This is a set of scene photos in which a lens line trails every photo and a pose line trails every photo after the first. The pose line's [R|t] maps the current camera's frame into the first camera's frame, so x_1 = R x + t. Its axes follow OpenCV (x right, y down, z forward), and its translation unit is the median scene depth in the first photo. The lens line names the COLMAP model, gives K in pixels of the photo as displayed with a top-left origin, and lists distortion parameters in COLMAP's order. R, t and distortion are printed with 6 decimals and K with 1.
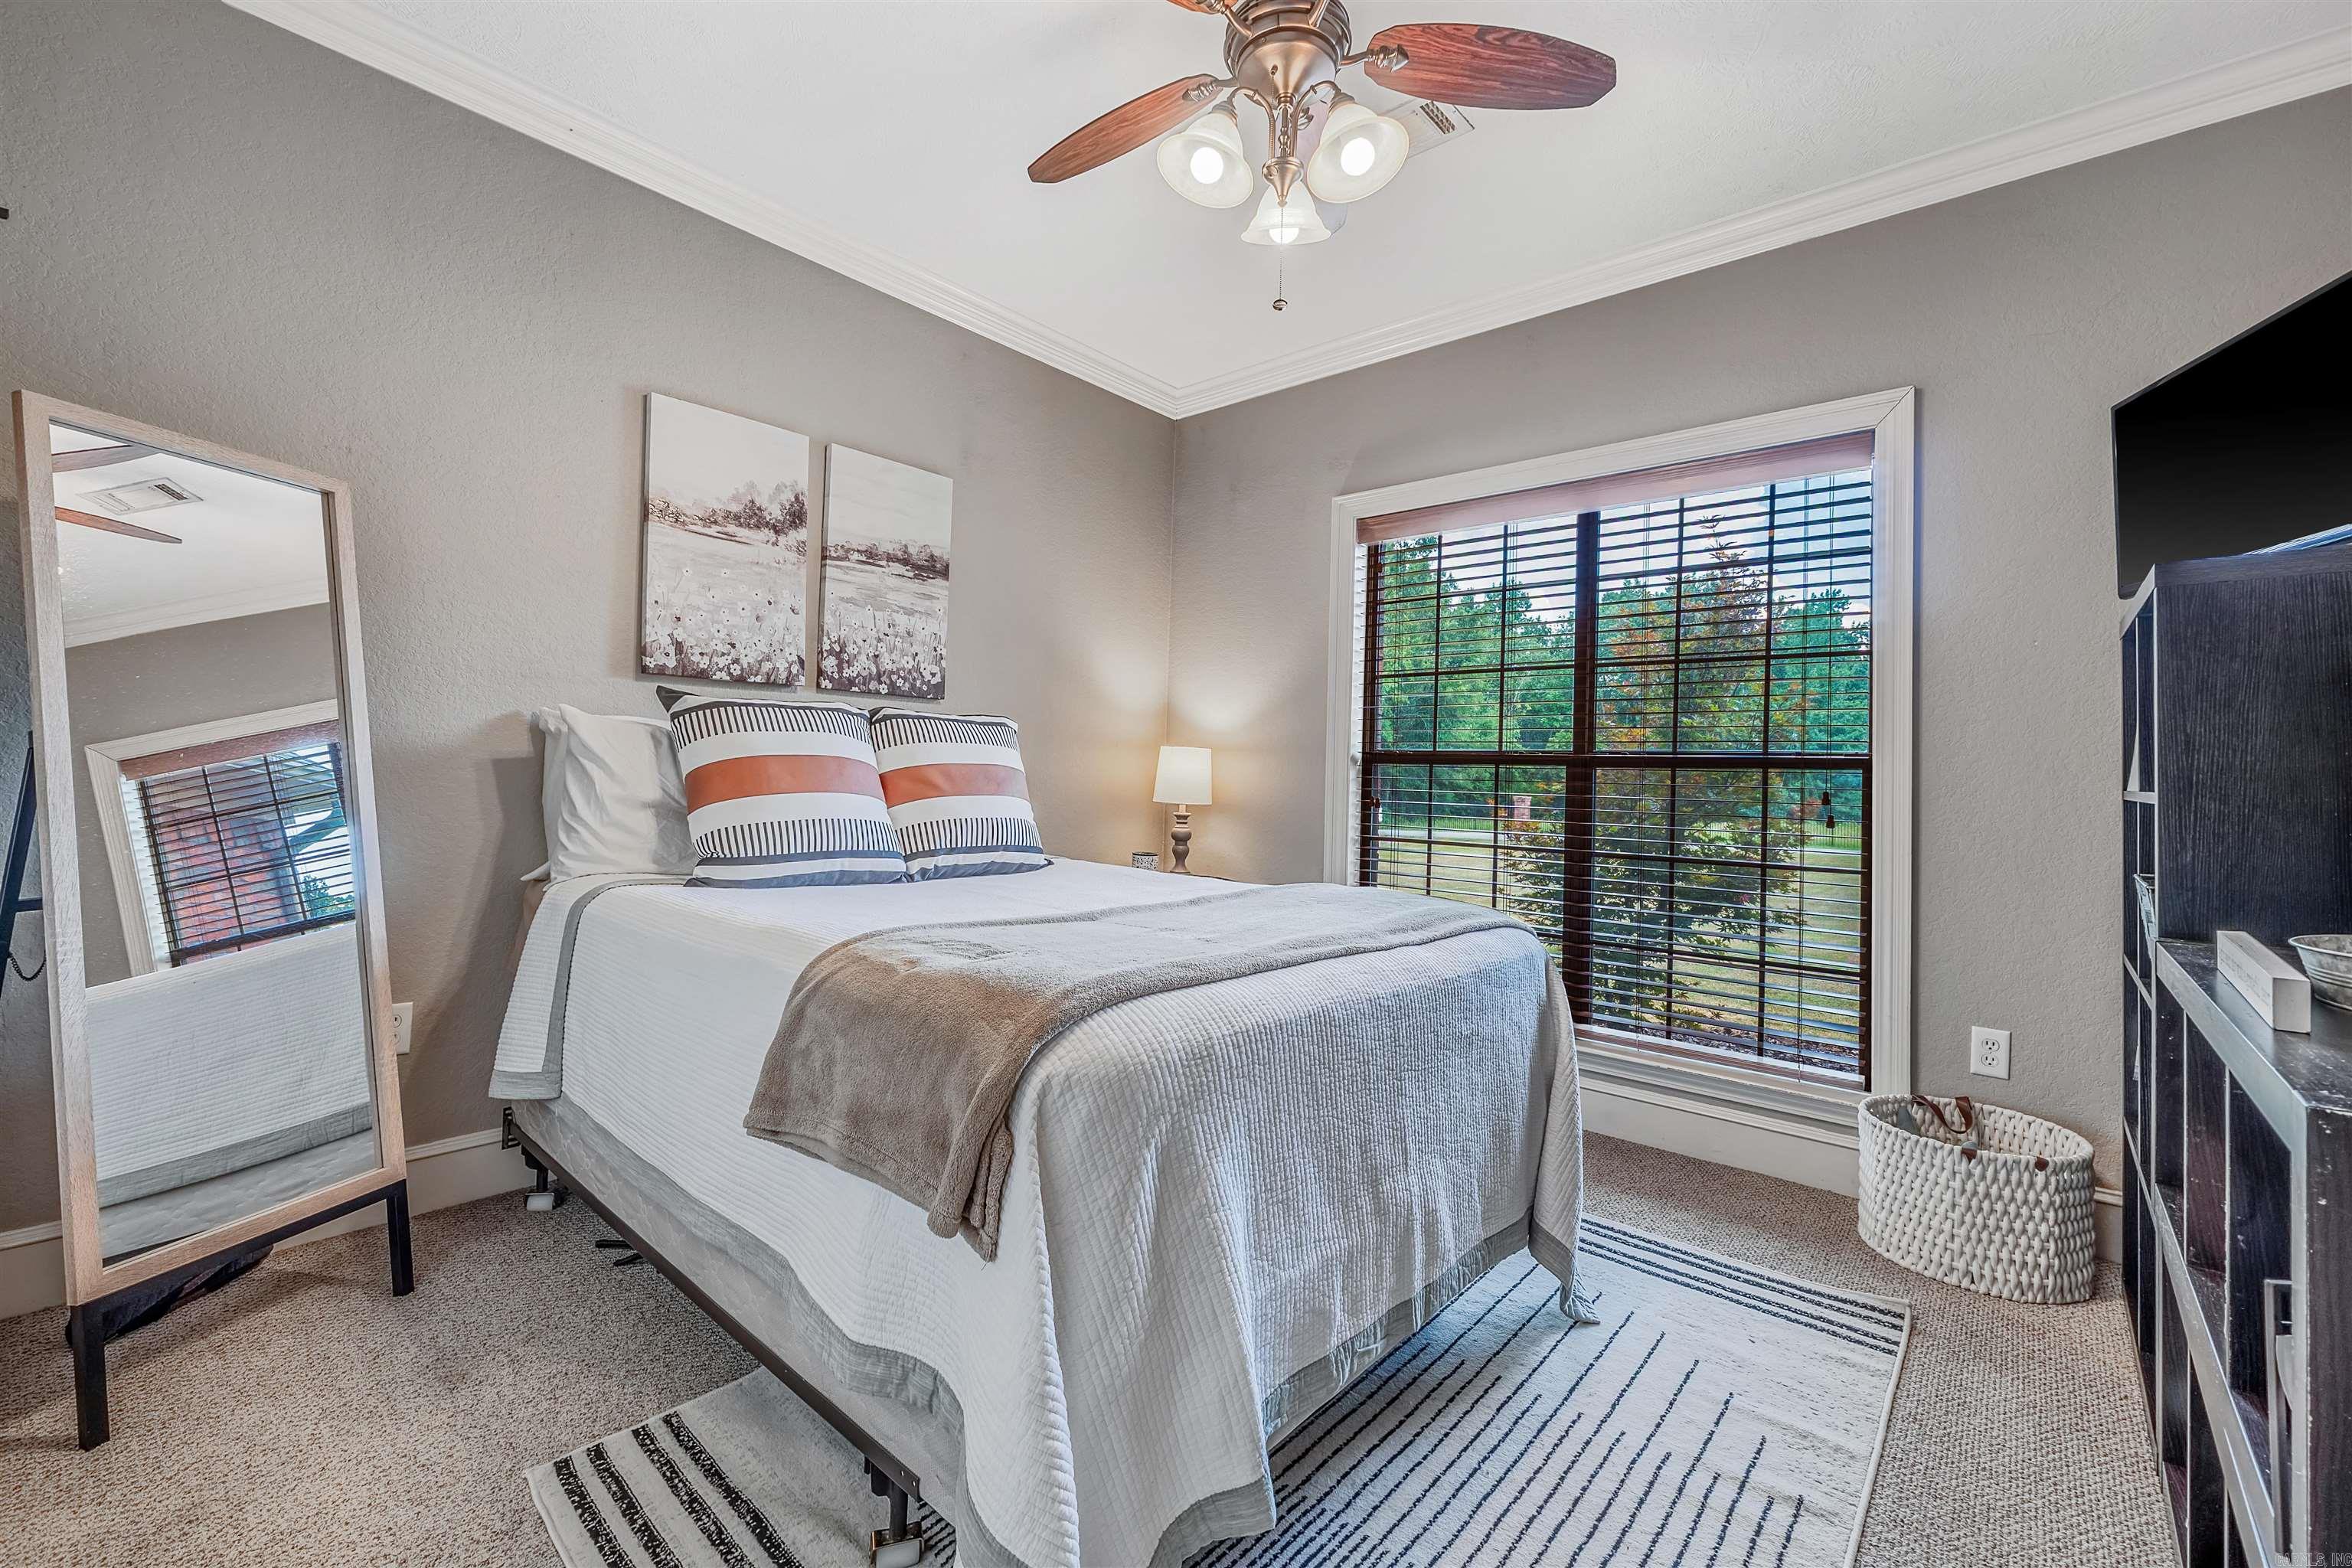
lens RADIAL K [[971.7, 0, 1186.6], [0, 971.7, 766.6], [0, 0, 1]] dist [-0.001674, 0.000018]
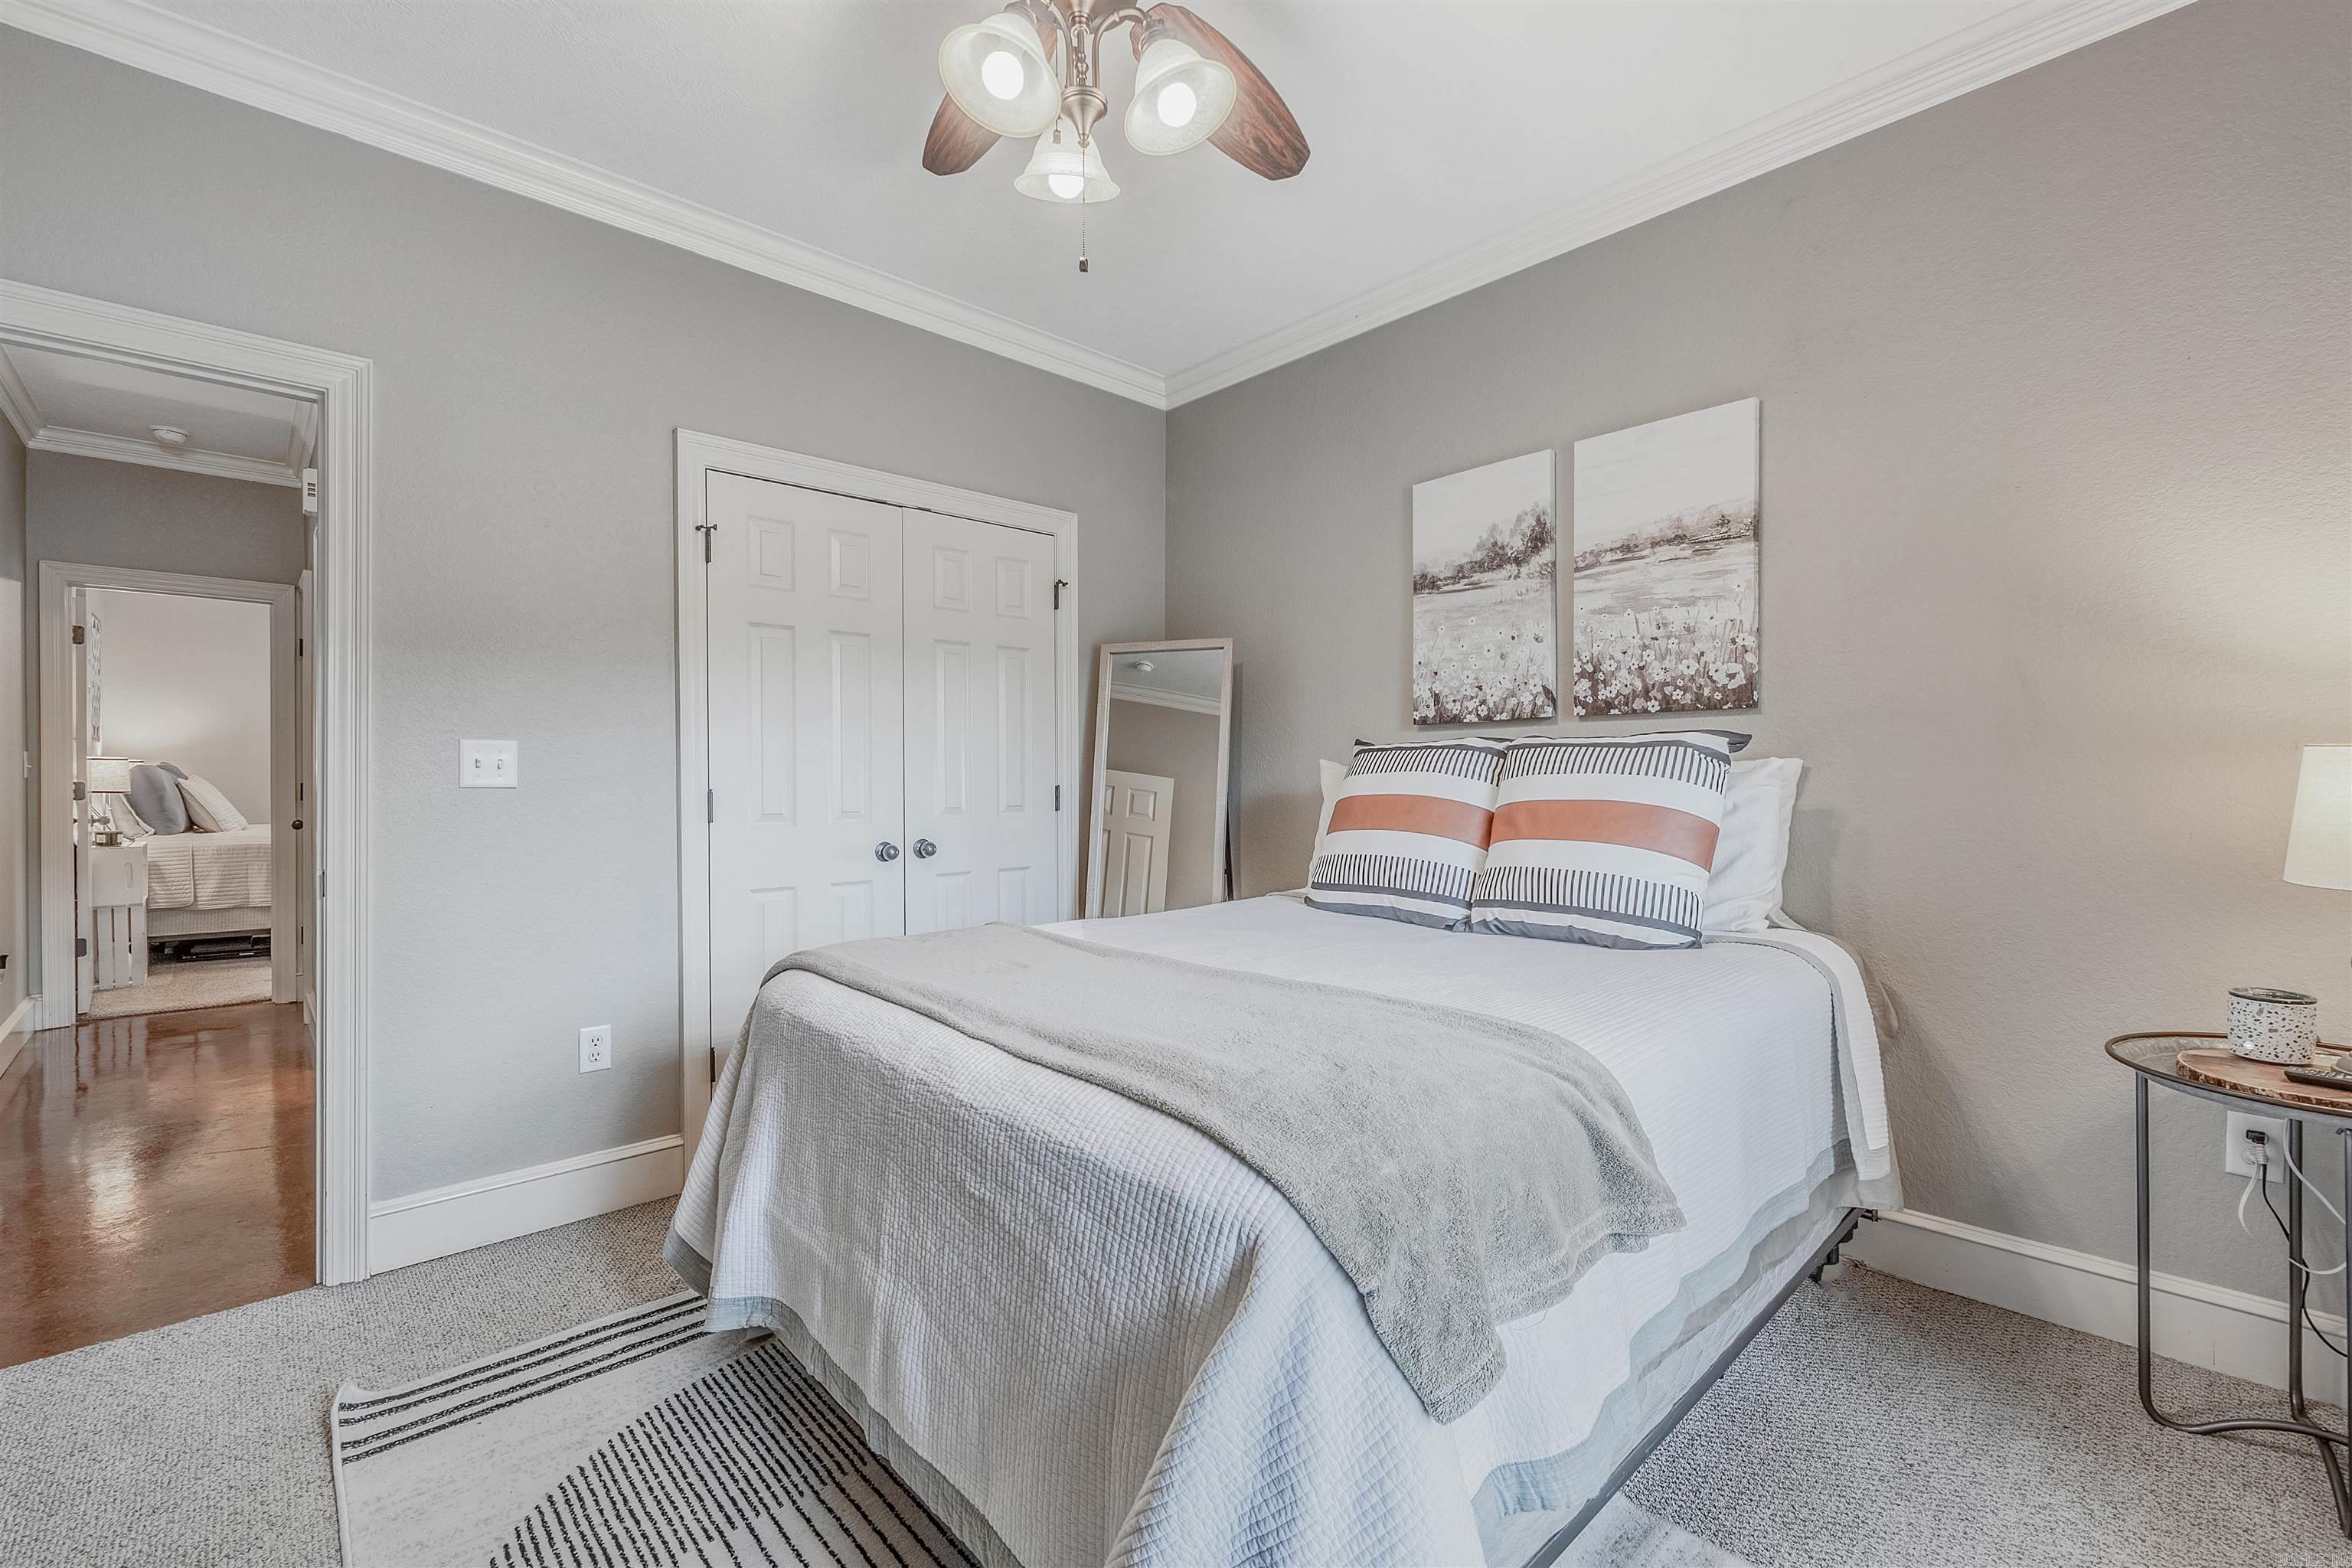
lens RADIAL K [[1028.3, 0, 1191.1], [0, 1028.3, 785.6], [0, 0, 1]] dist [-0.002618, -0.001015]
pose [[-0.103772, -0.015704, -0.994477, 0.631592], [0.015810, 0.999723, -0.017437, -0.004998], [0.994475, -0.017532, -0.103495, 0.764821]]
